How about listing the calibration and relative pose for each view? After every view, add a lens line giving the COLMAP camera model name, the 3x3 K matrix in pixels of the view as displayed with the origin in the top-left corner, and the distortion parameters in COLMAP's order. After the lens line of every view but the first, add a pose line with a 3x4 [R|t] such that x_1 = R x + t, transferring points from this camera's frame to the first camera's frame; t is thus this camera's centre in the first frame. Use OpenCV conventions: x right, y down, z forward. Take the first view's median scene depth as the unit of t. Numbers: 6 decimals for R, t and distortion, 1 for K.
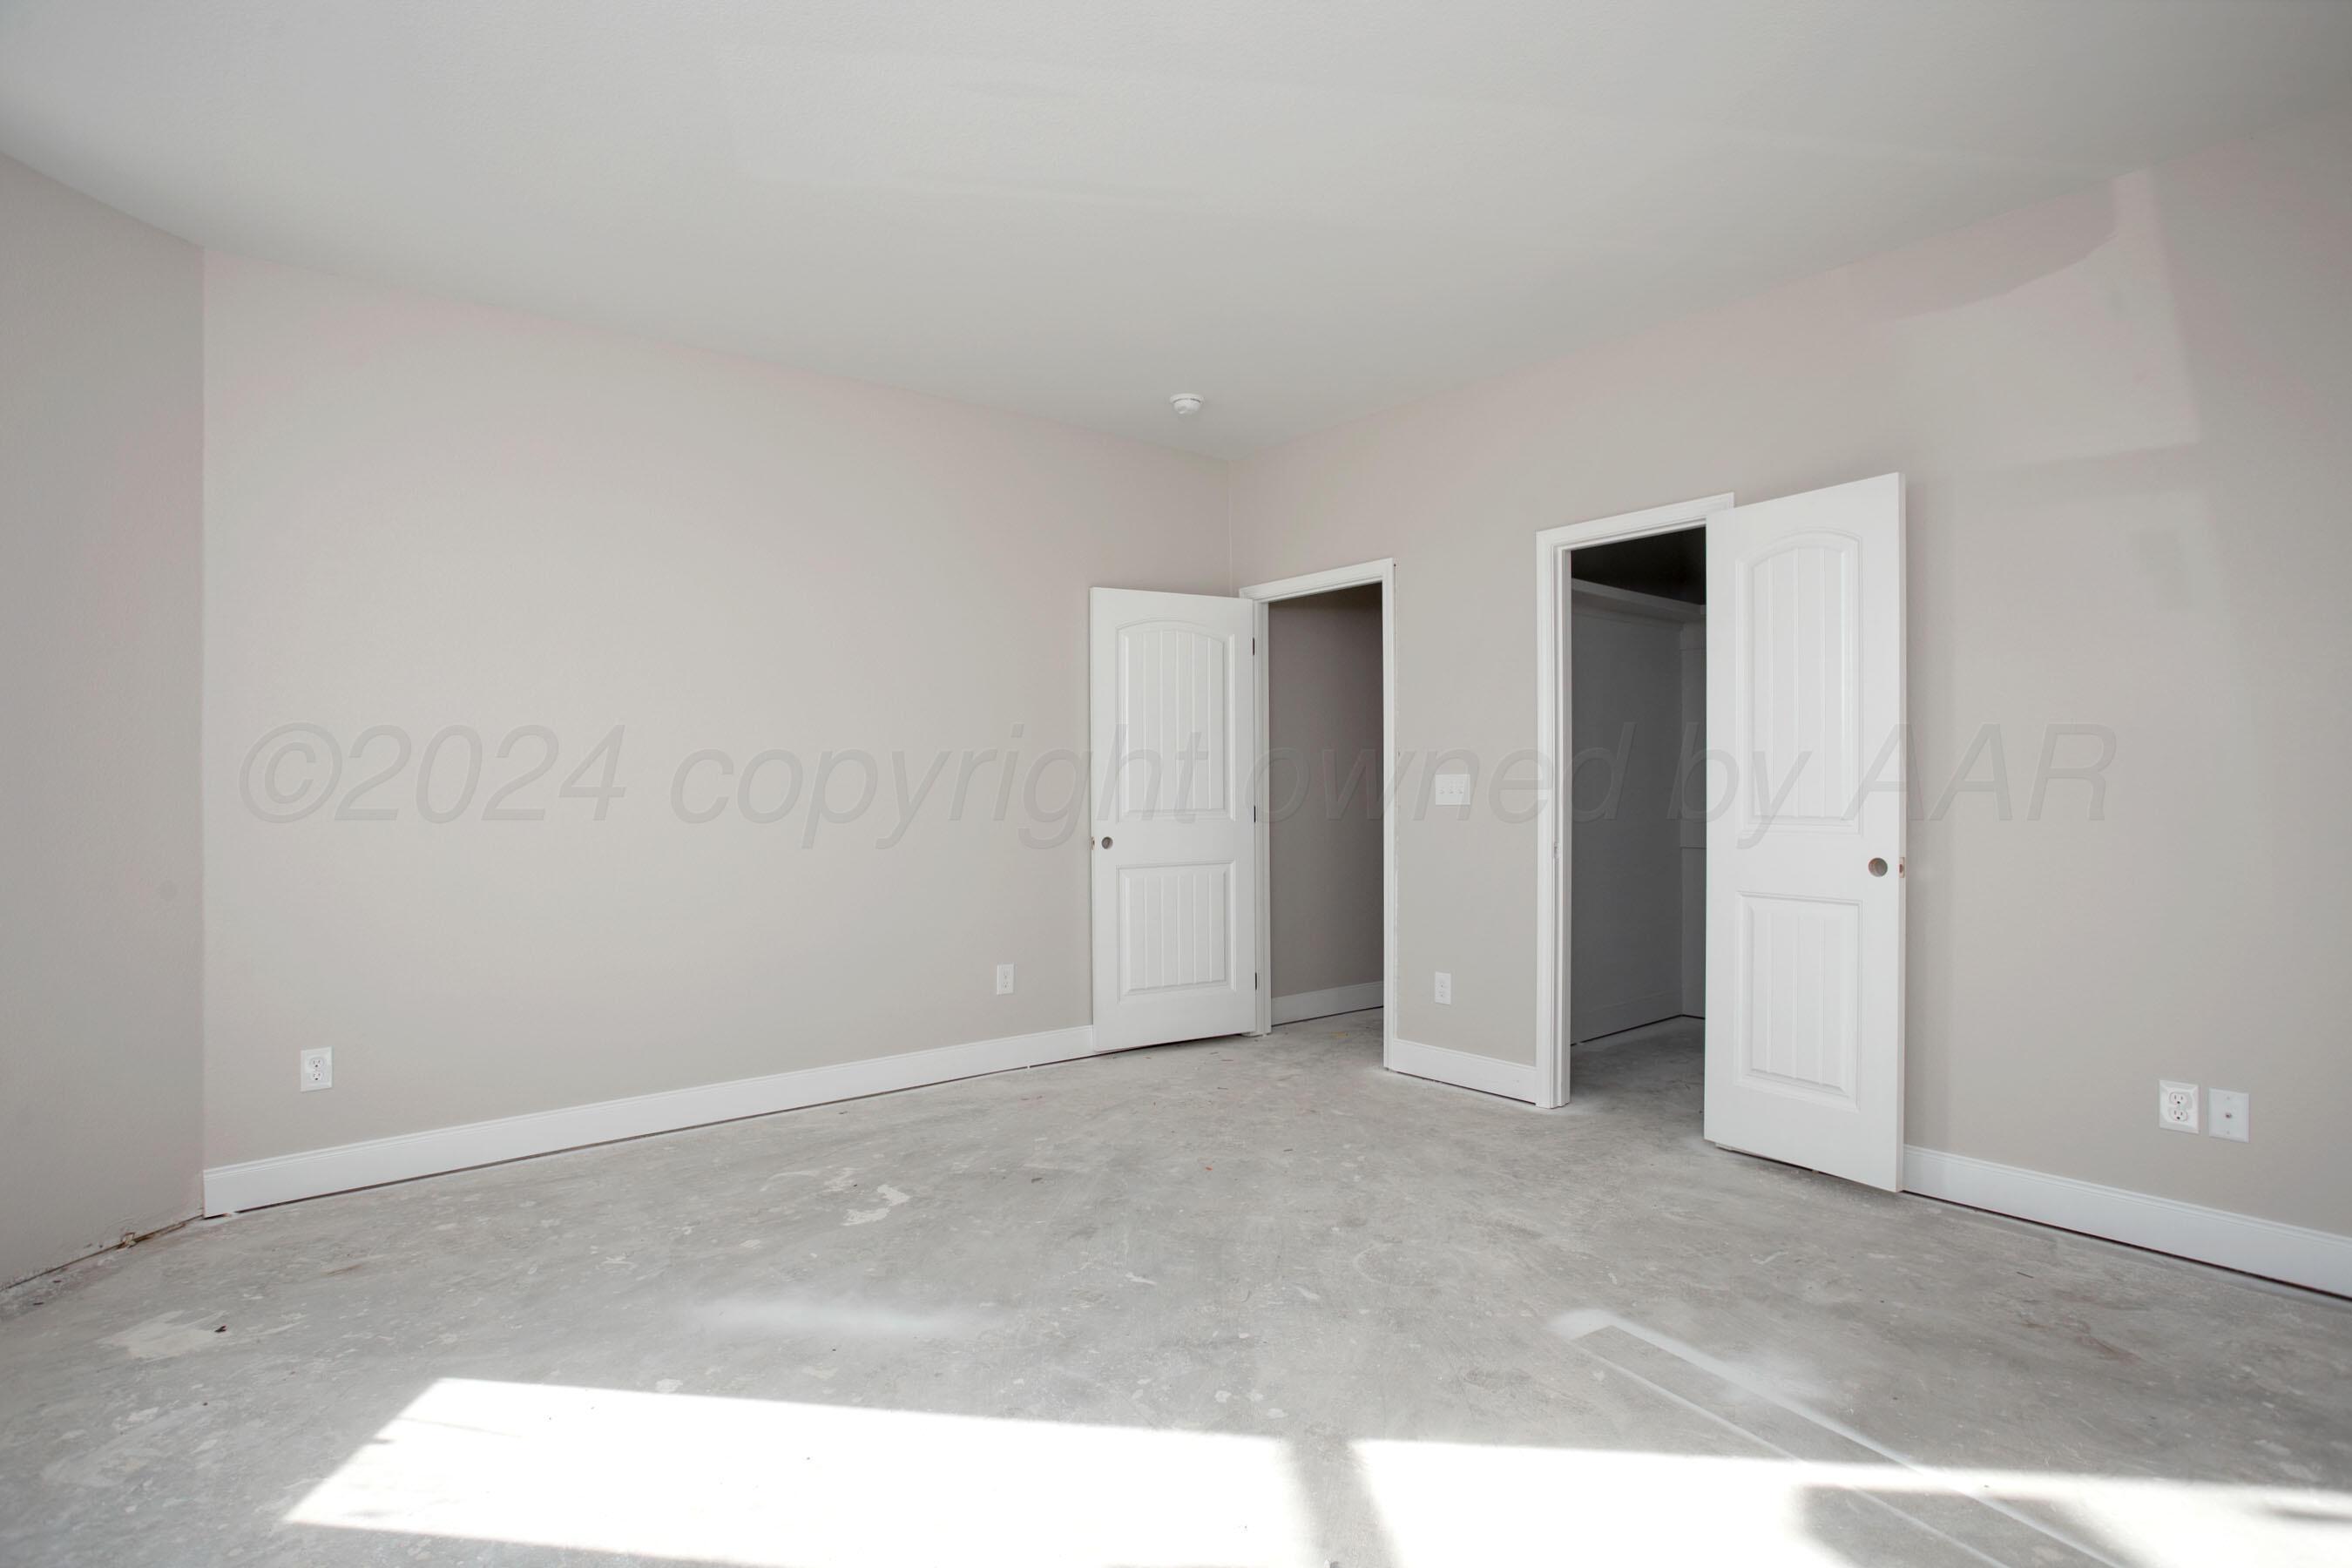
lens RADIAL K [[1160.4, 0, 1172.8], [0, 1160.4, 785.9], [0, 0, 1]] dist [-0.077288, 0.053612]
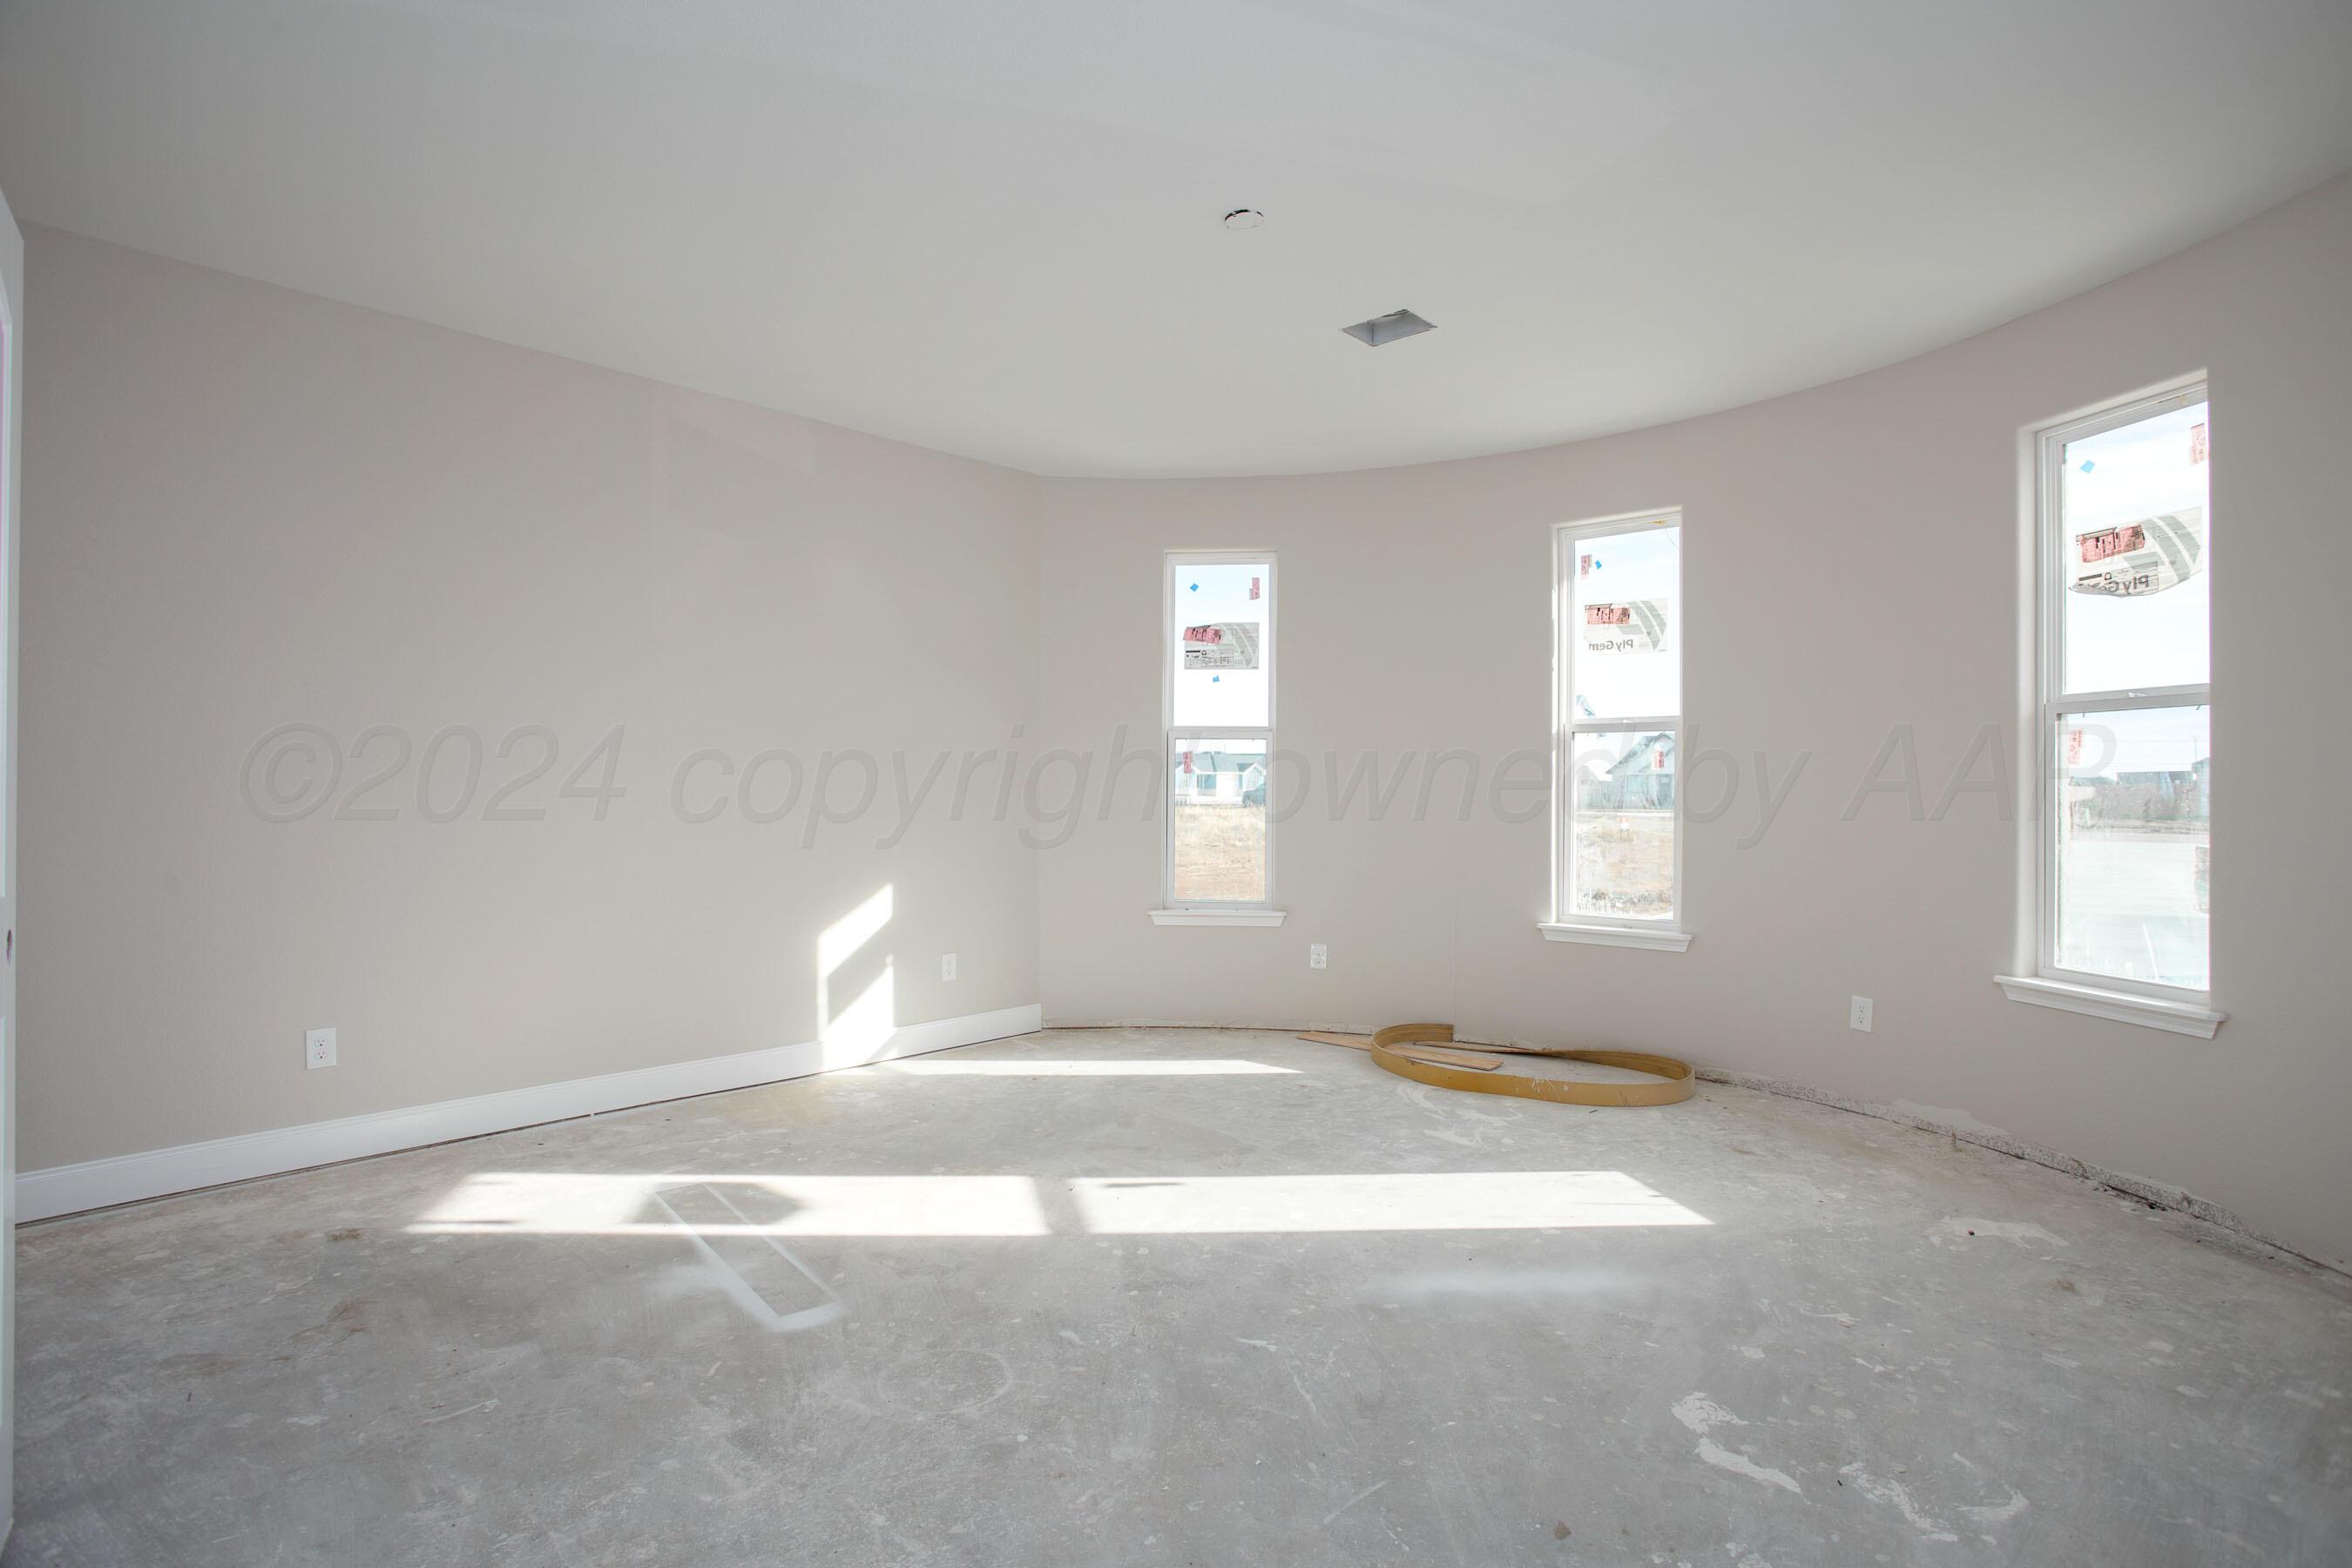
lens RADIAL K [[1162.9, 0, 1174.4], [0, 1162.9, 754.9], [0, 0, 1]] dist [-0.184204, 0.053594]
pose [[-0.987490, -0.002766, -0.157656, 0.185782], [0.001674, 0.999606, -0.028028, -0.005623], [0.157671, -0.027942, -0.987096, 1.991312]]
